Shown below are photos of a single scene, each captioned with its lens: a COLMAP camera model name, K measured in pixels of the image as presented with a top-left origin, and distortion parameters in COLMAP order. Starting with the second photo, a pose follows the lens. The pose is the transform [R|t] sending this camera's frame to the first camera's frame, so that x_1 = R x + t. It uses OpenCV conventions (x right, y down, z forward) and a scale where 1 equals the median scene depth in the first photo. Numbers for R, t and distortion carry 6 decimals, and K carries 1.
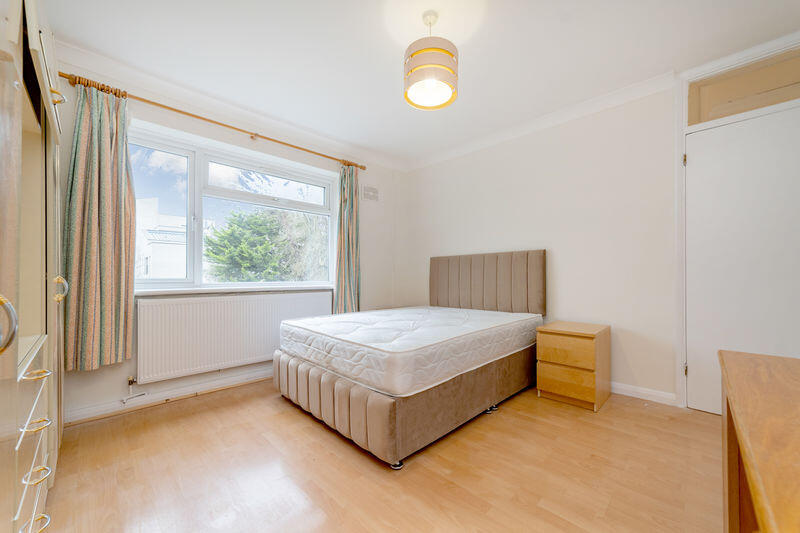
lens RADIAL K [[311.8, 0, 397.8], [0, 311.8, 273.4], [0, 0, 1]] dist [-0.007914, 0.004664]
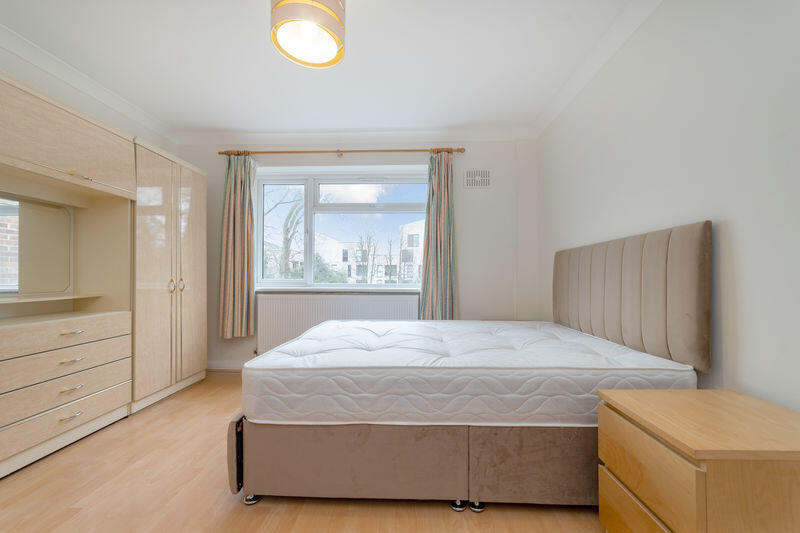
lens RADIAL K [[311.8, 0, 402.9], [0, 311.8, 274.3], [0, 0, 1]] dist [-0.007914, 0.004664]
pose [[0.688706, -0.003308, -0.725033, 0.473533], [0.001795, 0.999994, -0.002858, -0.001390], [0.725038, 0.000666, 0.688708, 0.369069]]
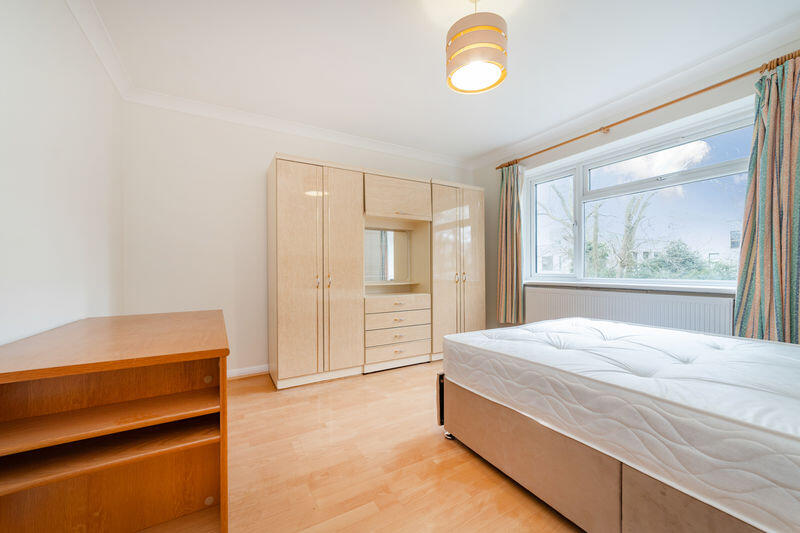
lens RADIAL K [[311.8, 0, 401.3], [0, 311.8, 270.7], [0, 0, 1]] dist [-0.007914, 0.004664]
pose [[-0.258758, 0.001572, -0.965941, 0.608480], [0.008898, 0.999960, -0.000756, -0.001621], [0.965901, -0.008791, -0.258761, 0.589229]]
